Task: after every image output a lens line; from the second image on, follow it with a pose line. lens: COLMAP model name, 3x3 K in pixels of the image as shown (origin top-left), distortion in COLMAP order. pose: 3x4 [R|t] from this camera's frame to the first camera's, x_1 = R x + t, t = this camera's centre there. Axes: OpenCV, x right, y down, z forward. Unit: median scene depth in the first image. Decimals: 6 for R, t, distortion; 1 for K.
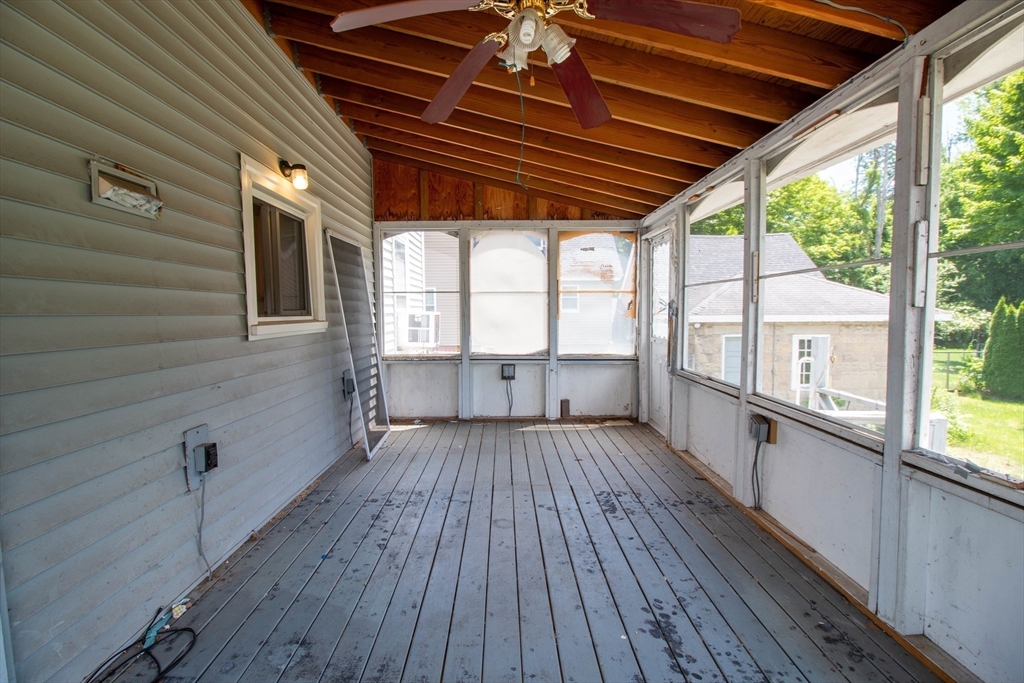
lens RADIAL K [[480.3, 0, 500.4], [0, 480.3, 326.0], [0, 0, 1]] dist [-0.001207, -0.000207]
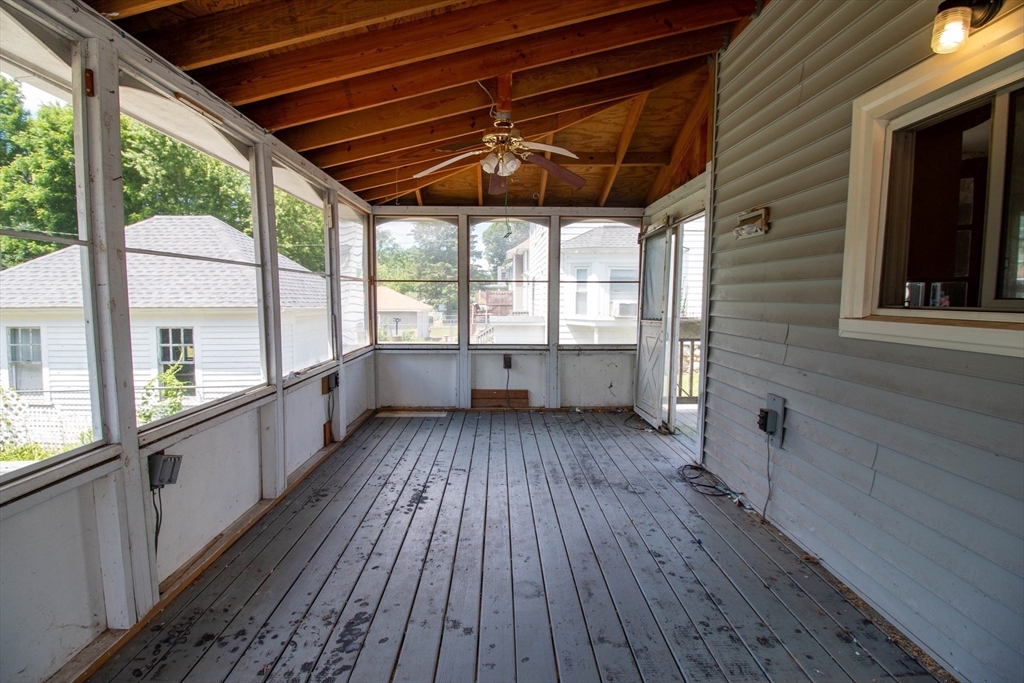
lens RADIAL K [[480.3, 0, 500.4], [0, 480.3, 326.0], [0, 0, 1]] dist [-0.001207, -0.000207]
pose [[-0.999952, 0.003451, -0.009138, 0.059689], [0.002579, 0.995588, 0.093794, -0.068269], [0.009421, 0.093766, -0.995550, 1.914099]]
